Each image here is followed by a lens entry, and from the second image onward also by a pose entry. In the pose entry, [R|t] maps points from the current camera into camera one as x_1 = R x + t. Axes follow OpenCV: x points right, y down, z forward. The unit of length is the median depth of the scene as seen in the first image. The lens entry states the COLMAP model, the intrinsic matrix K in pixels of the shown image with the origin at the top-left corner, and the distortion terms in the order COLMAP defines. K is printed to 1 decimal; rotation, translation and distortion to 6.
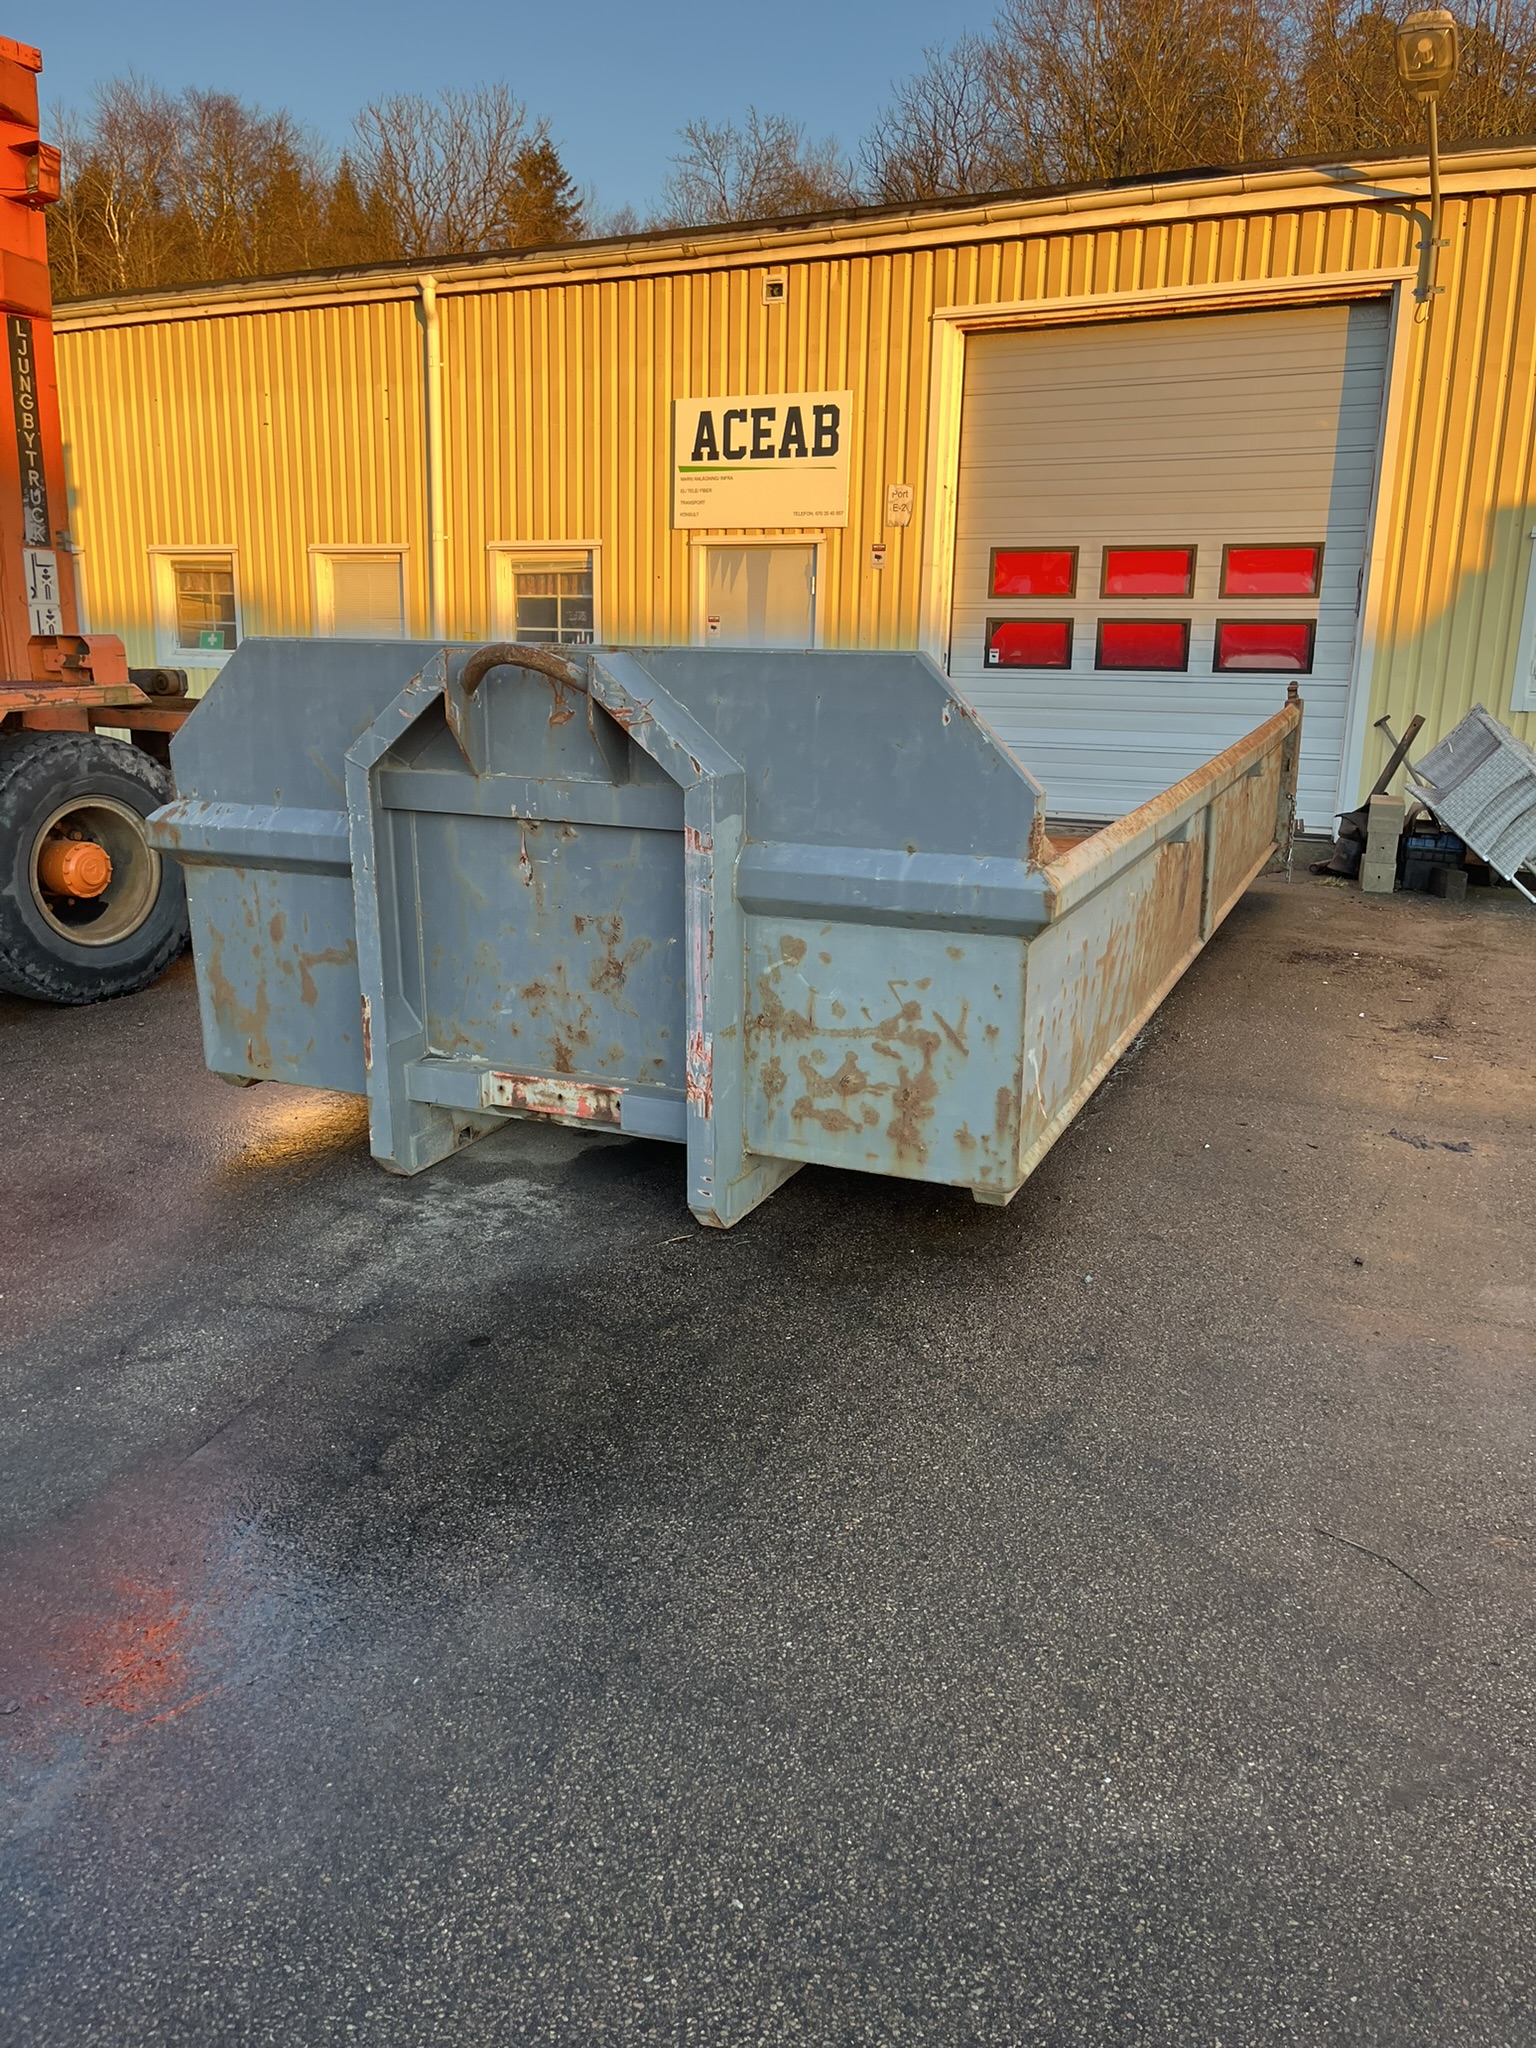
lens RADIAL K [[1556.9, 0, 785.0], [0, 1556.9, 1019.1], [0, 0, 1]] dist [0.038674, -0.007910]
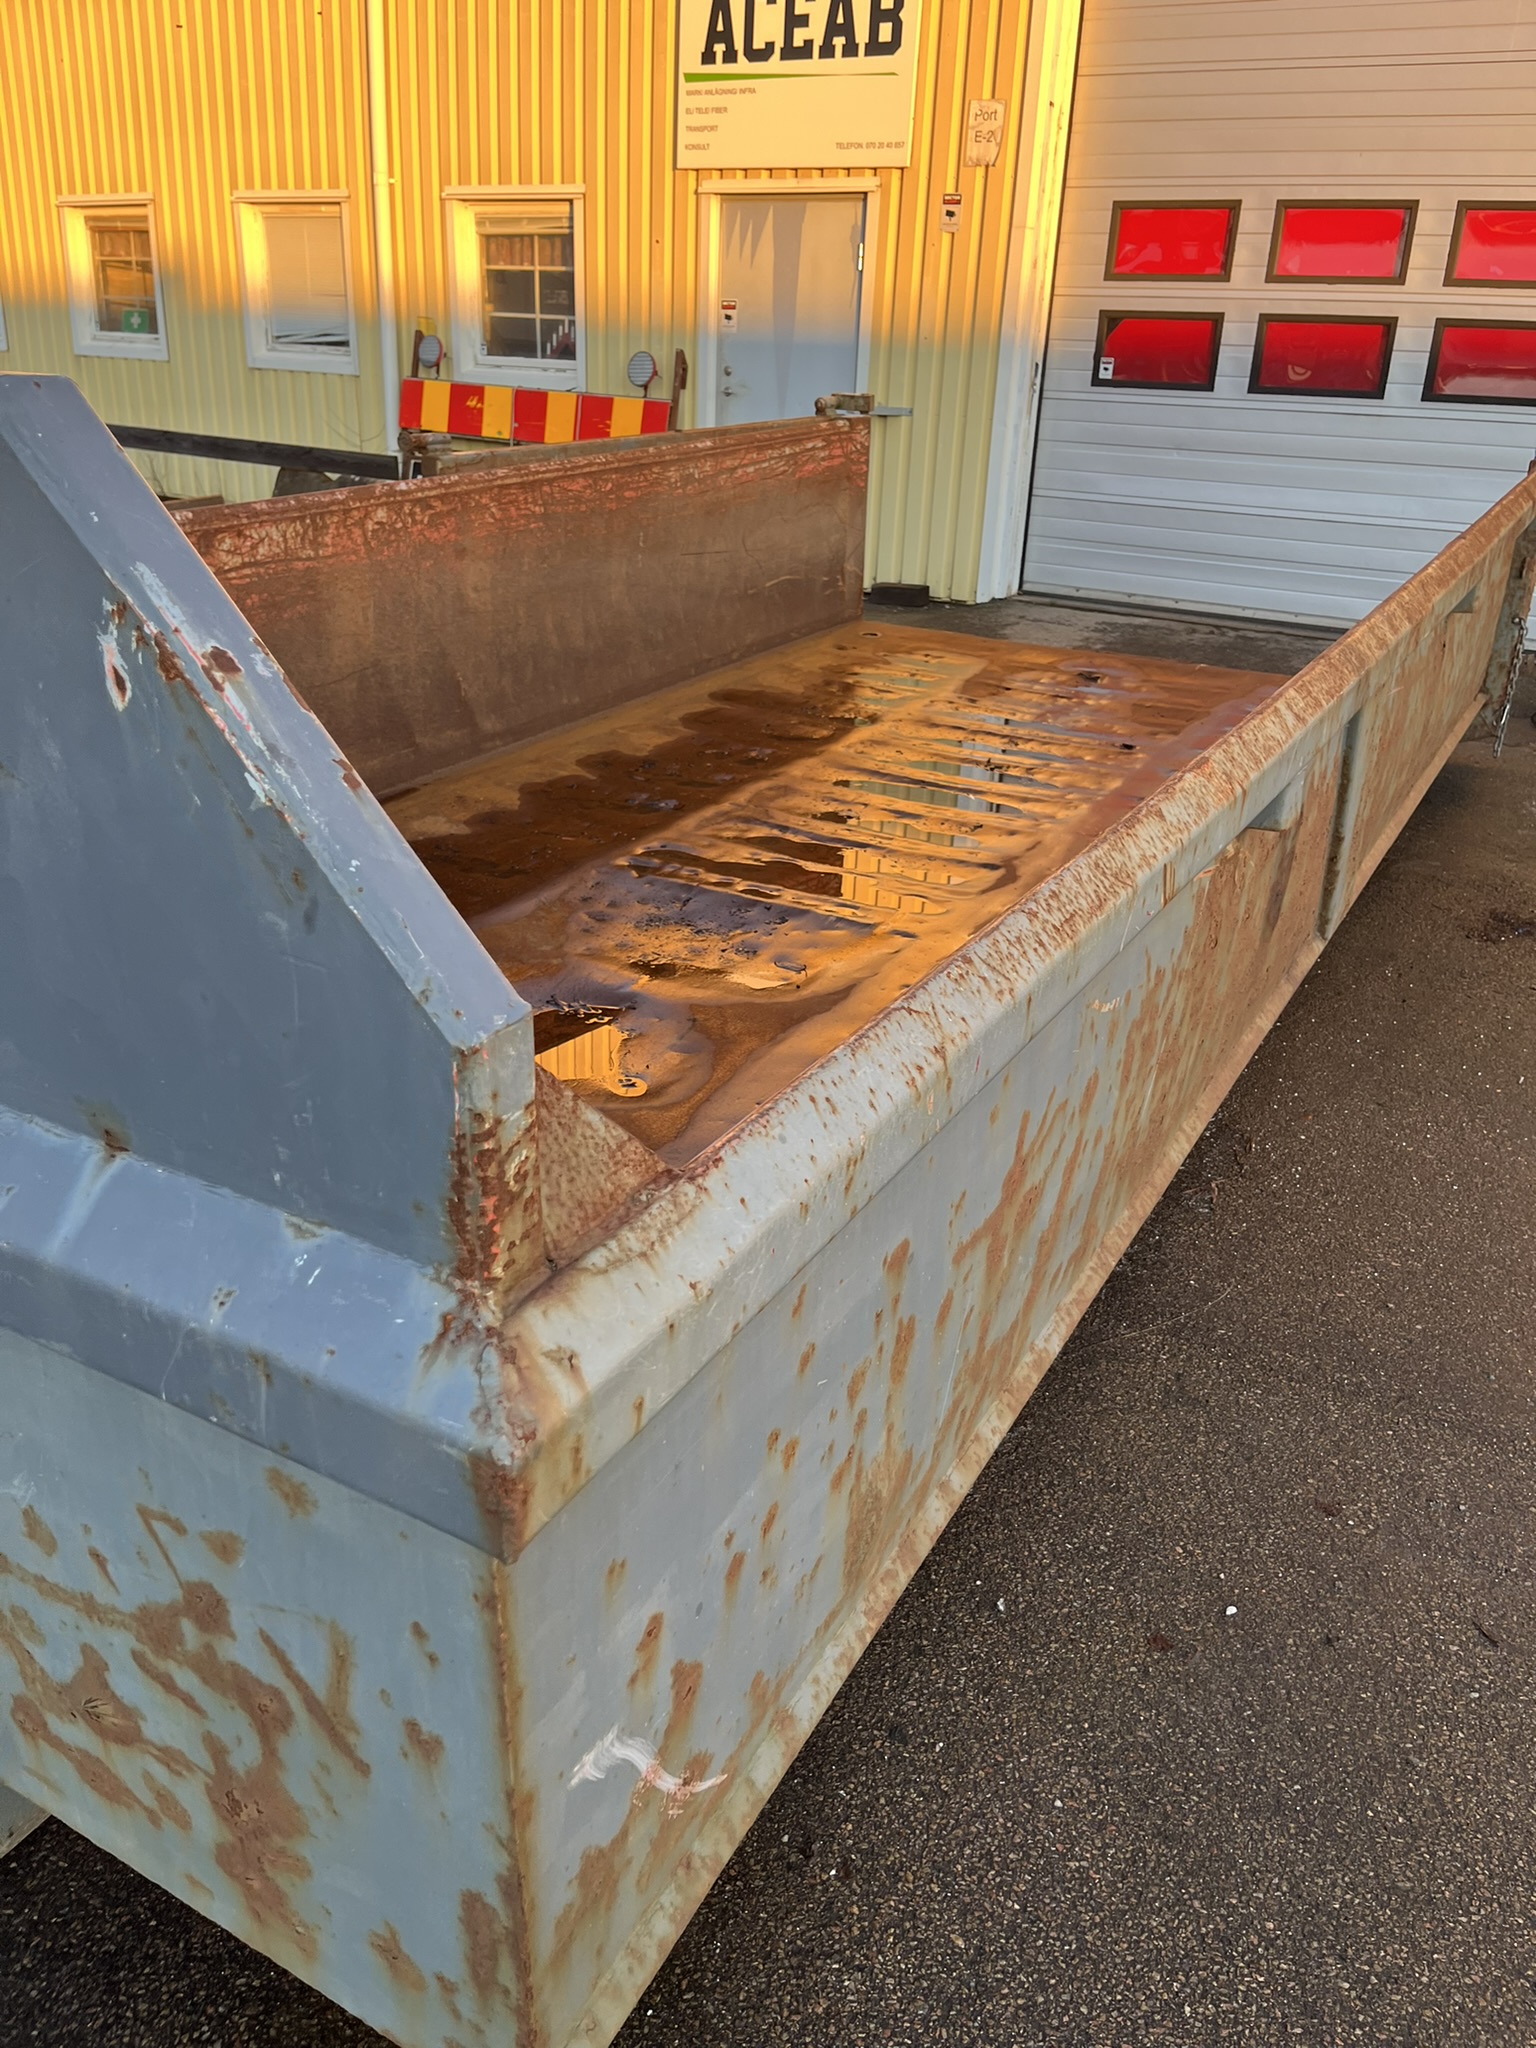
lens RADIAL K [[1524.8, 0, 799.2], [0, 1524.8, 1027.1], [0, 0, 1]] dist [0.126438, -0.178151]
pose [[0.994575, 0.060624, -0.084527, 0.076334], [-0.044581, 0.982621, 0.180192, -0.062898], [0.093982, -0.175447, 0.979993, 0.256612]]
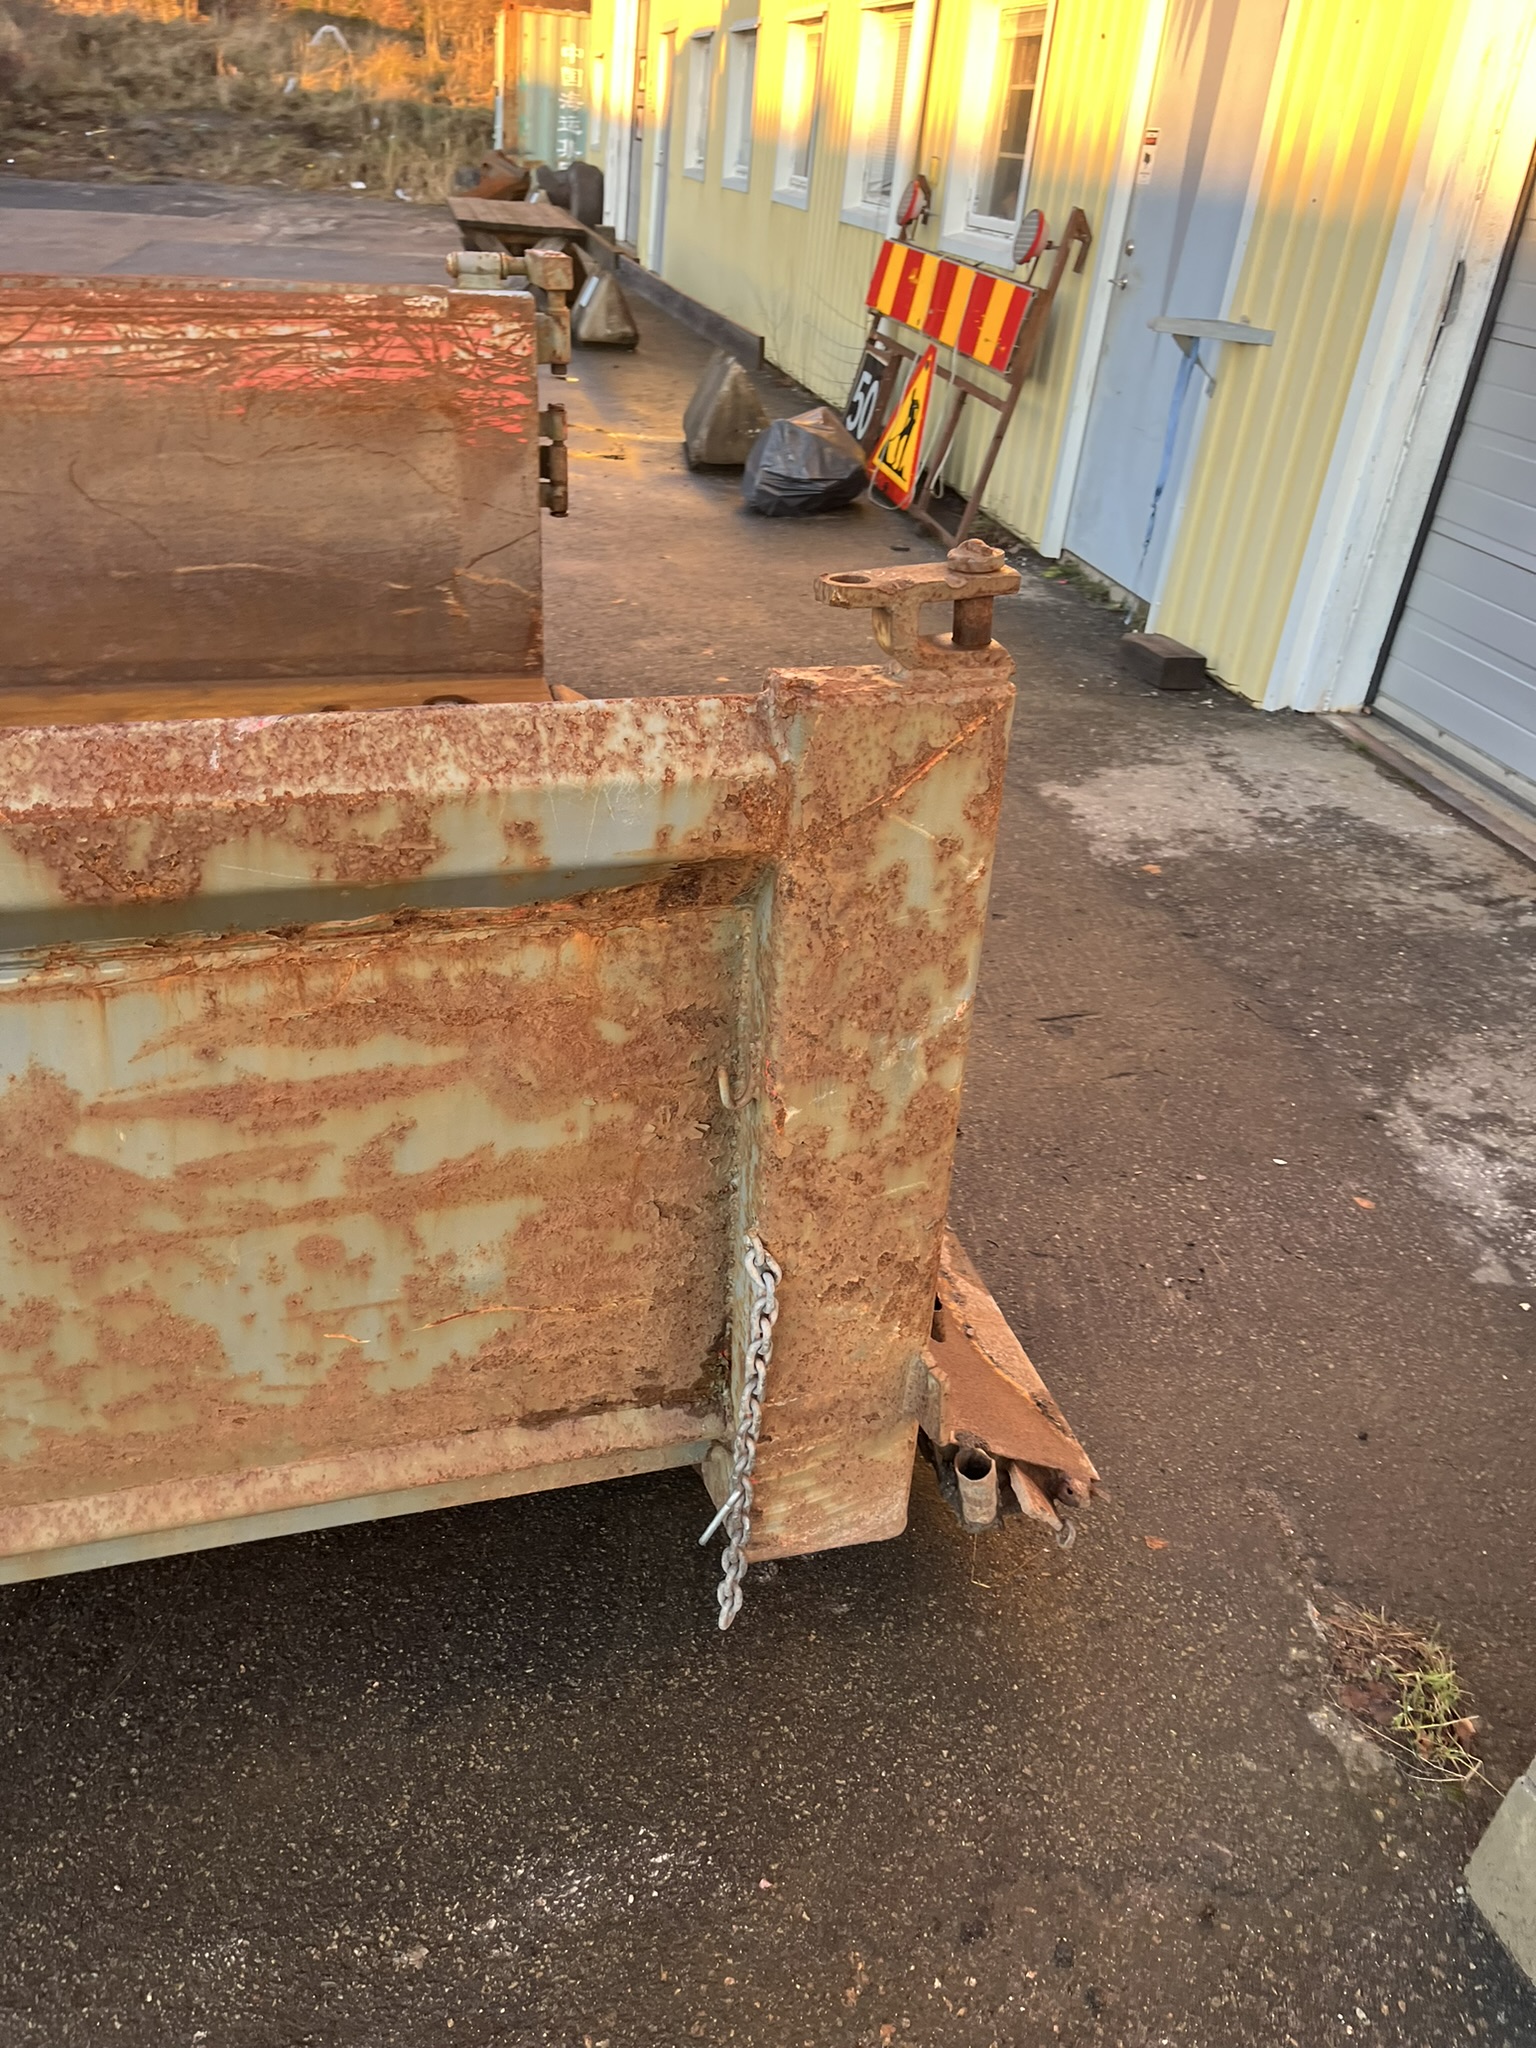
lens RADIAL K [[1538.1, 0, 778.8], [0, 1538.1, 1029.1], [0, 0, 1]] dist [0.077666, -0.088367]
pose [[0.610681, 0.420787, -0.670825, 0.350581], [-0.252814, 0.906402, 0.338409, -0.180100], [0.750435, -0.037066, 0.659904, 0.740736]]
